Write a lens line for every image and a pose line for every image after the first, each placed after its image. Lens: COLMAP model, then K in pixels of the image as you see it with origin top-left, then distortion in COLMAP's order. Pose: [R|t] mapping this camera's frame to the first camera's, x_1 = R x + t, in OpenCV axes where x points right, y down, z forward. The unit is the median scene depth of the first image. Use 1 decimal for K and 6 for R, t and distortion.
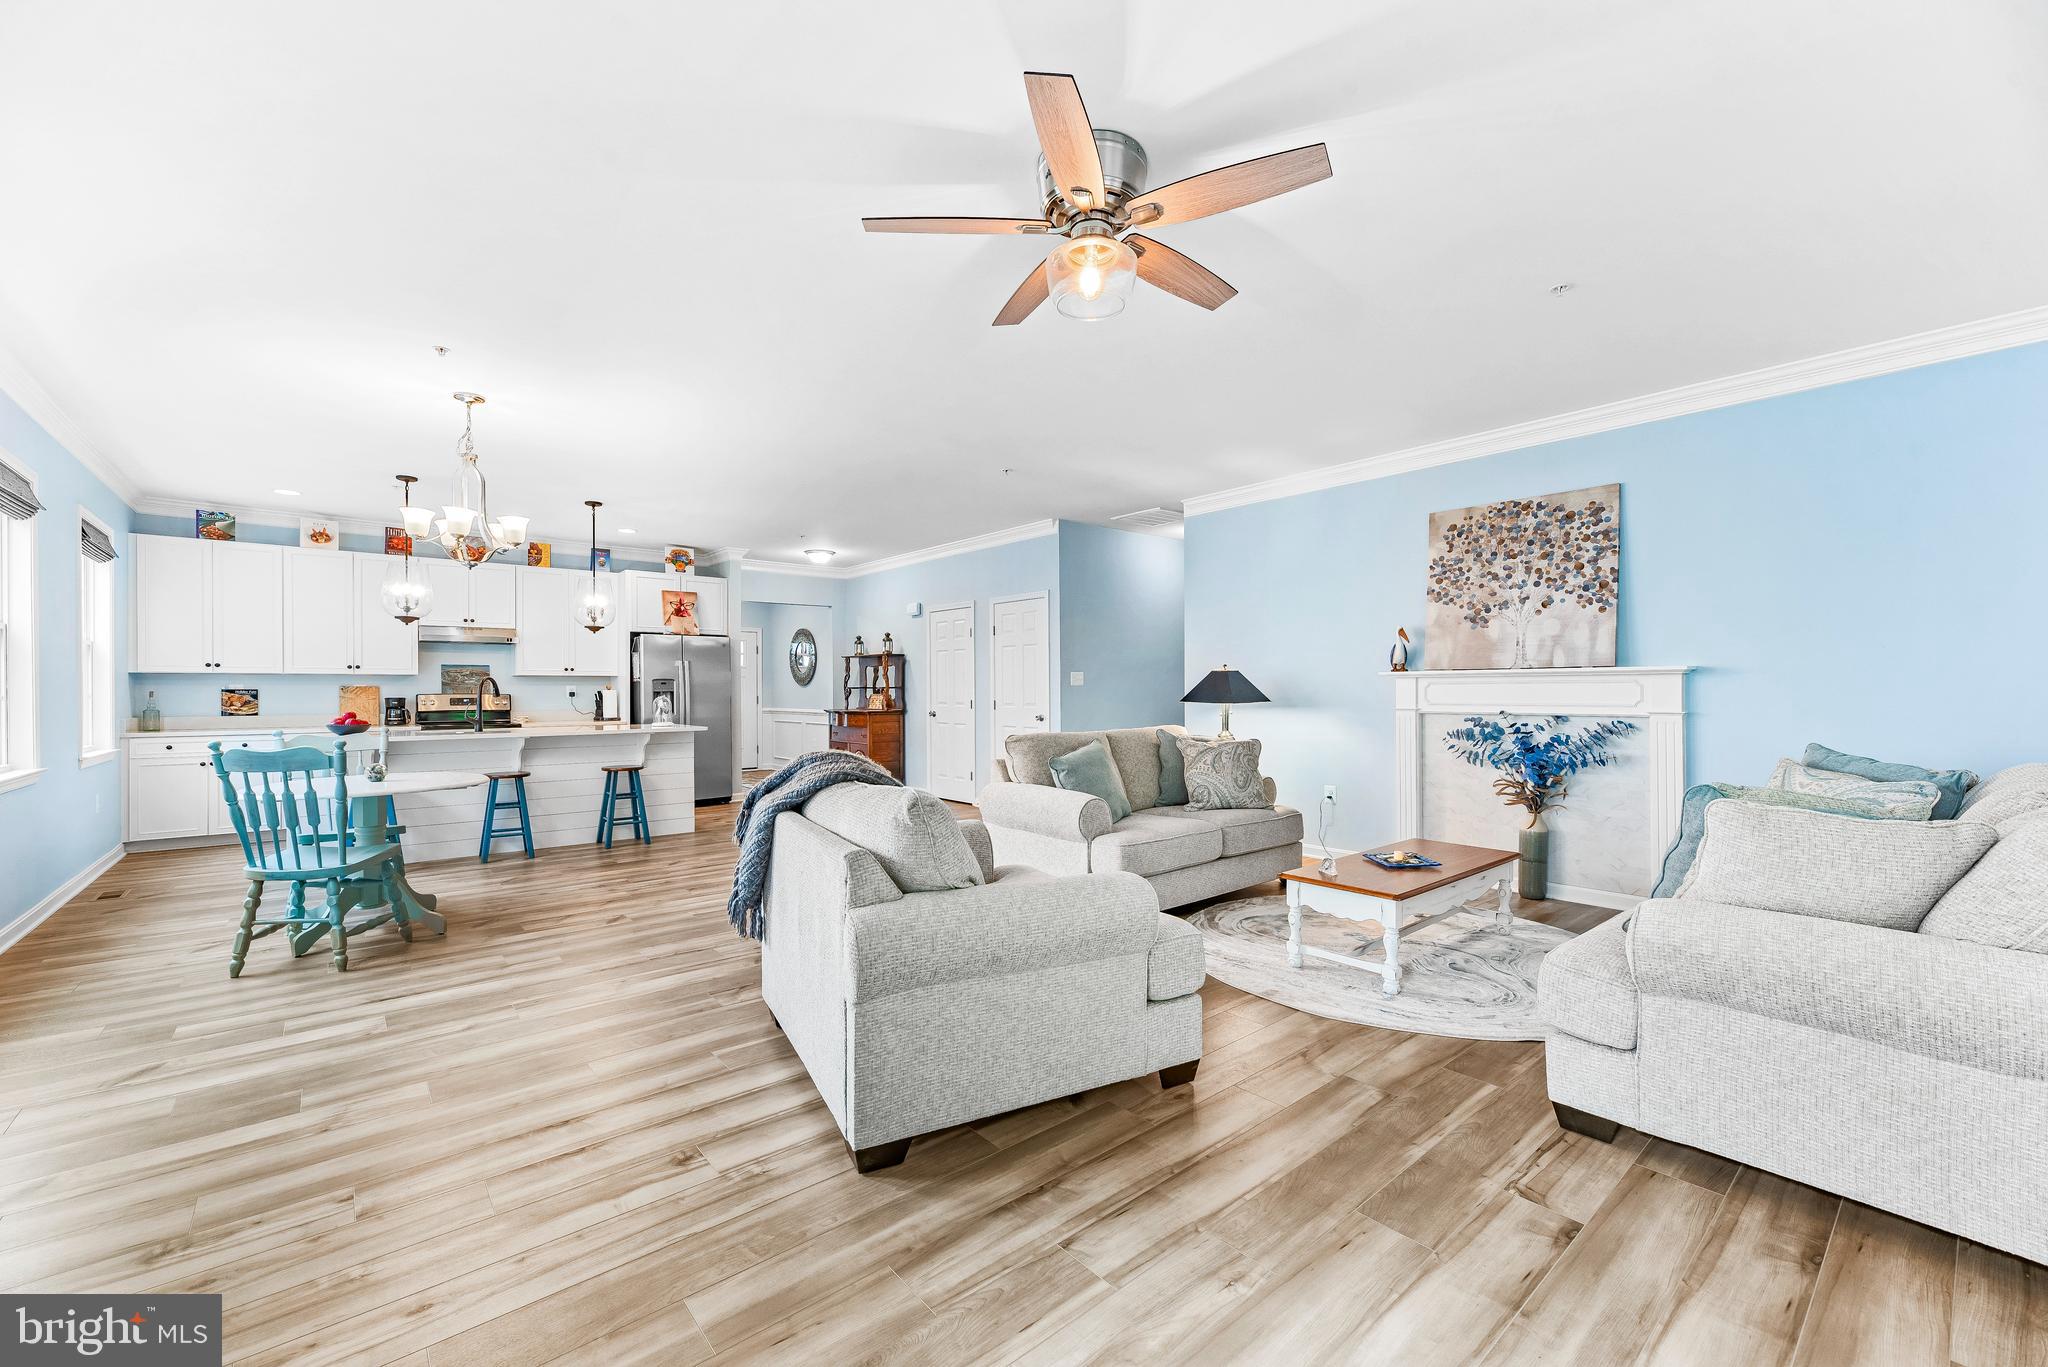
lens RADIAL K [[820.9, 0, 1014.1], [0, 820.9, 691.8], [0, 0, 1]] dist [0.001179, -0.000378]
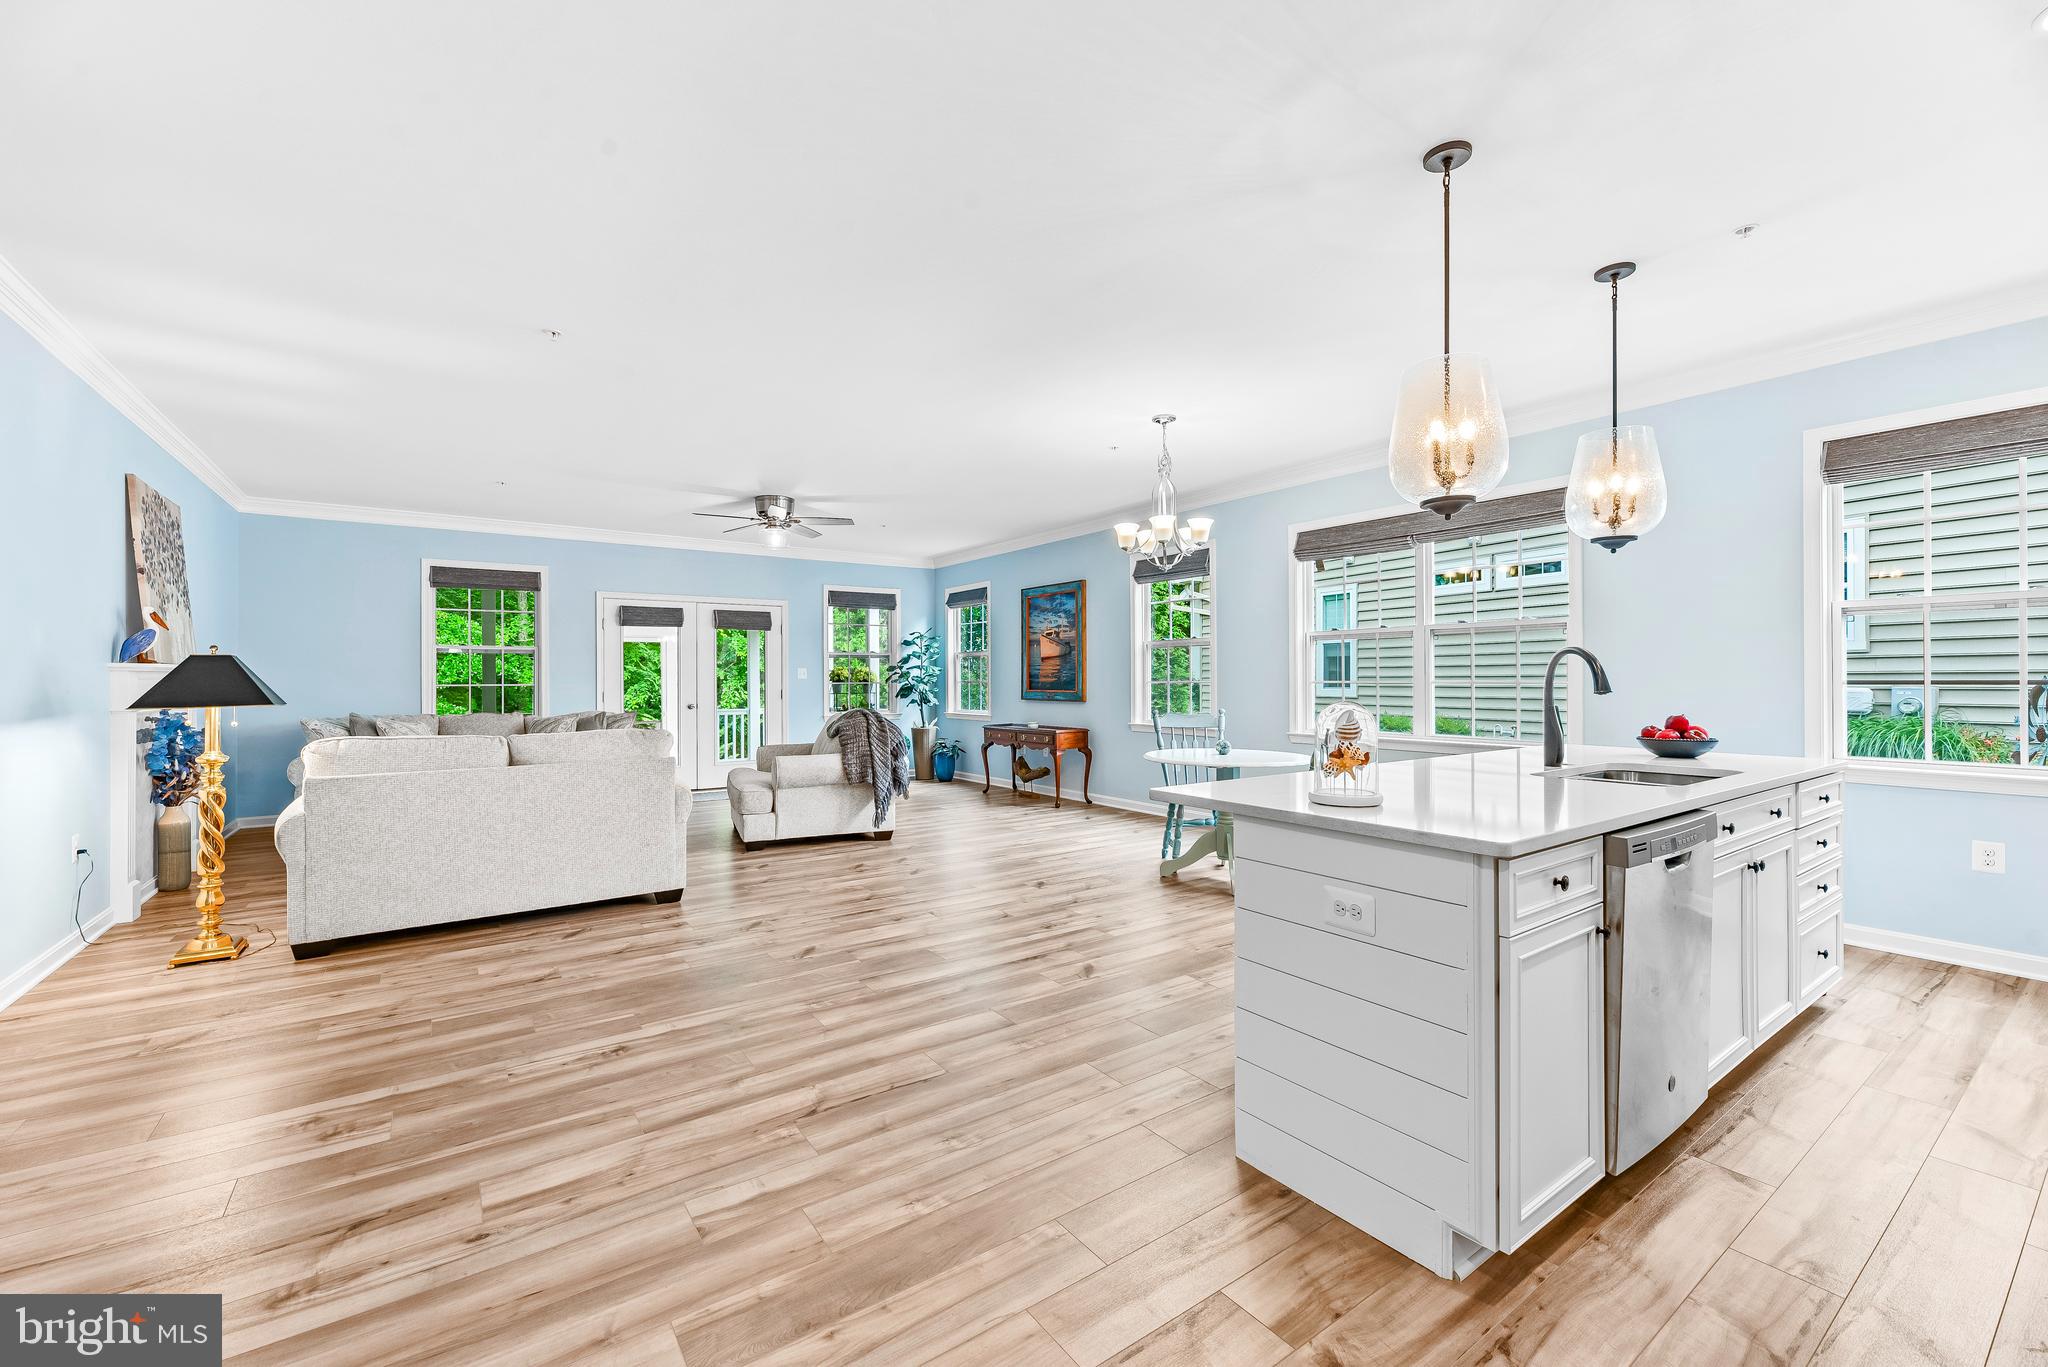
lens RADIAL K [[828.8, 0, 1010.2], [0, 828.8, 676.0], [0, 0, 1]] dist [0.002186, -0.000078]
pose [[-0.995958, 0.007636, 0.089493, -0.487176], [0.007618, 0.999971, -0.000549, -0.006201], [-0.089494, 0.000135, -0.995987, 1.894209]]
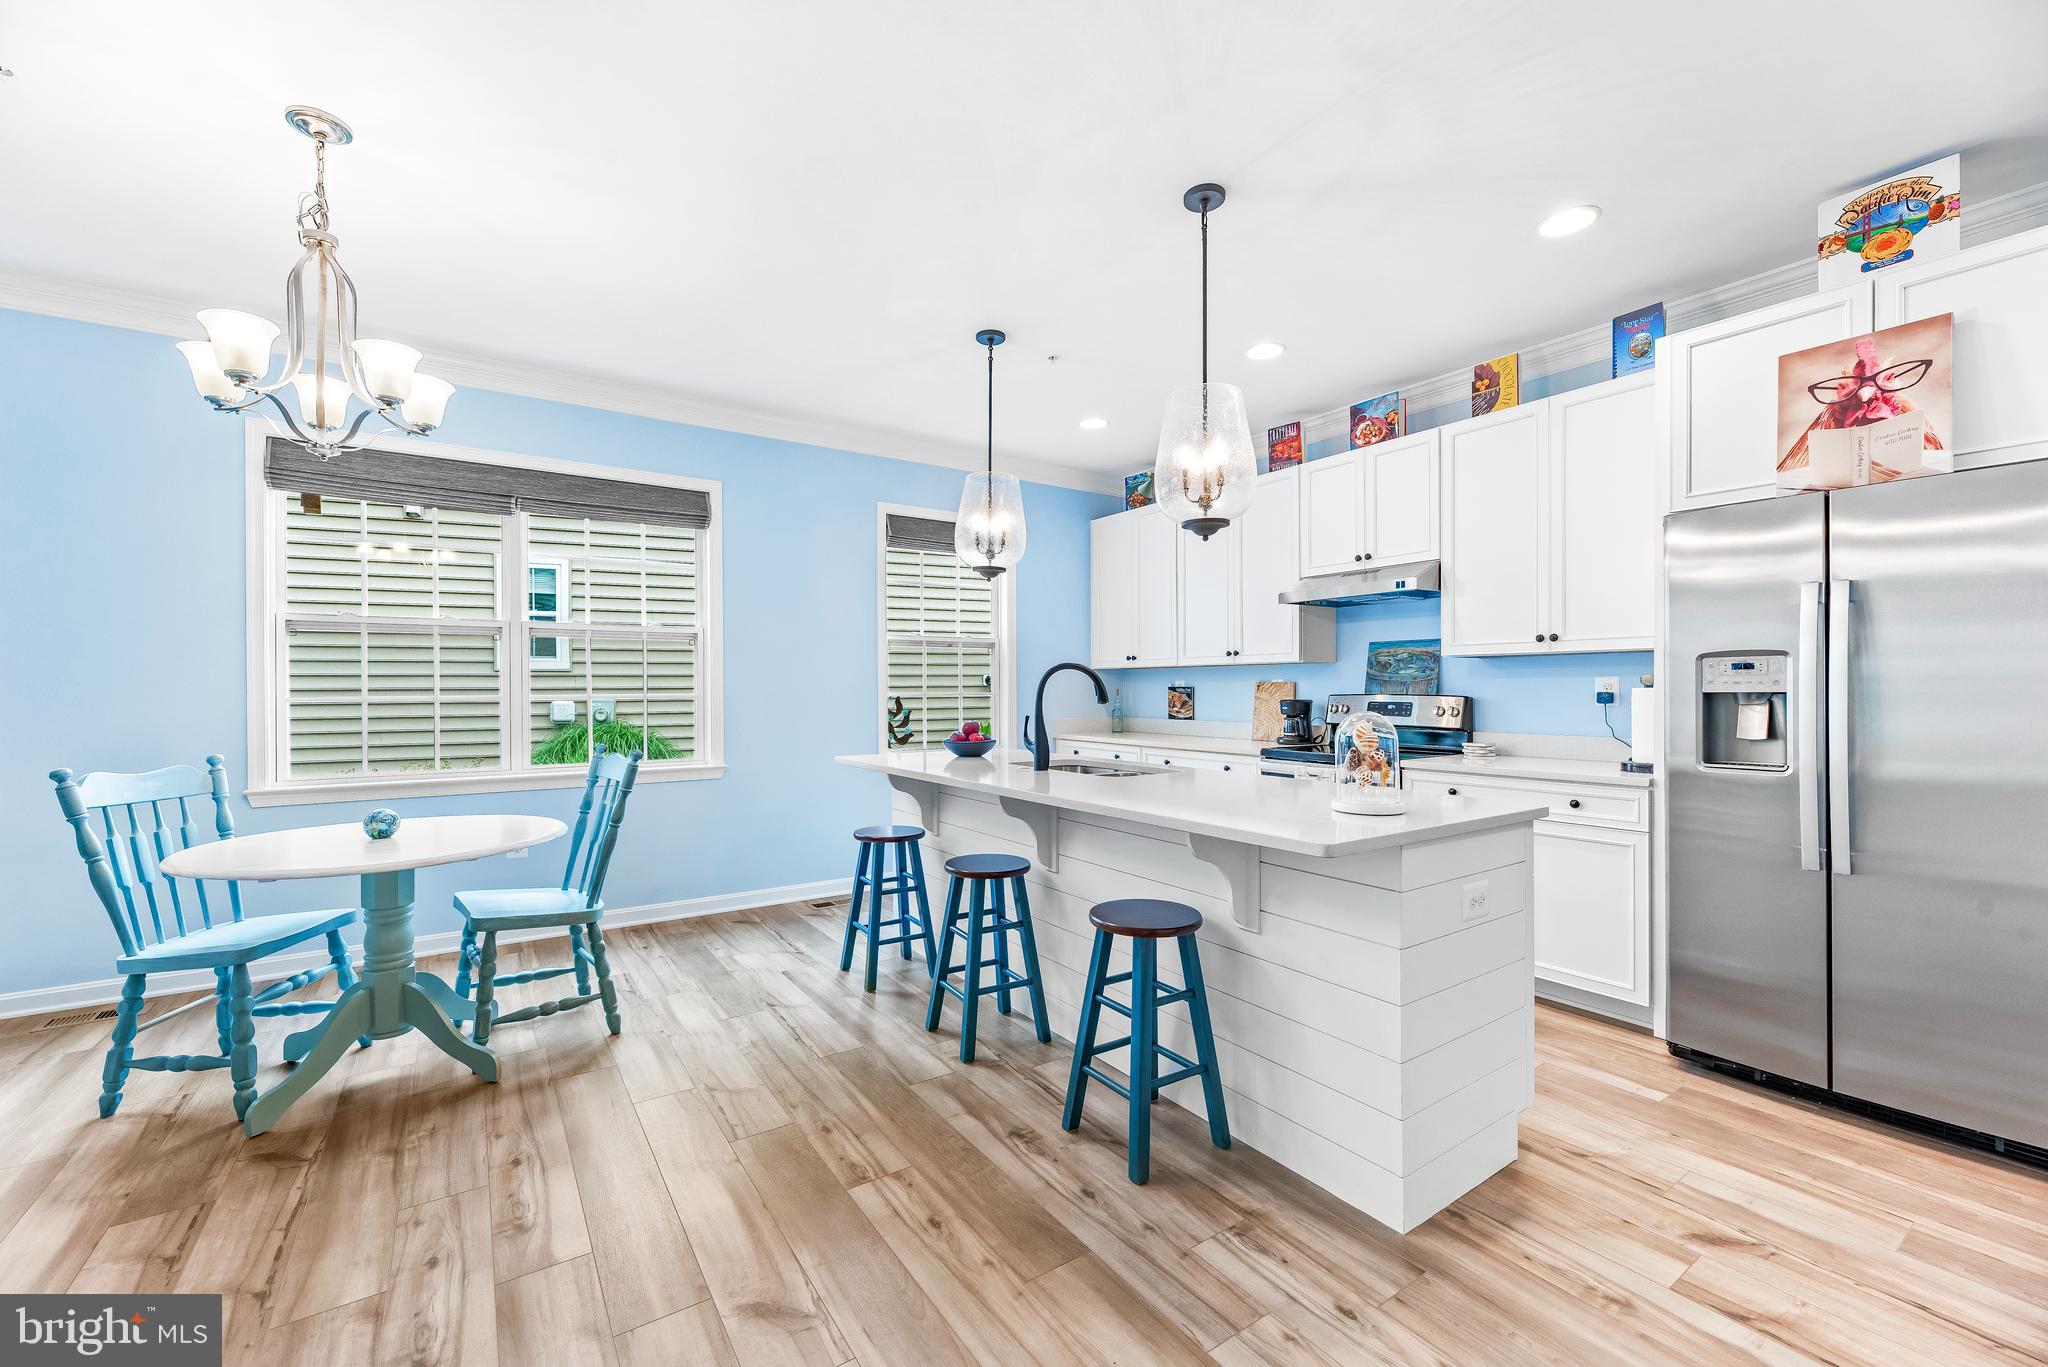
lens RADIAL K [[820.9, 0, 1014.1], [0, 820.9, 691.8], [0, 0, 1]] dist [0.001179, -0.000378]
pose [[-0.105134, 0.006415, -0.994437, -0.172298], [0.000757, 0.999979, 0.006371, -0.004937], [0.994458, -0.000083, -0.105136, 1.310609]]
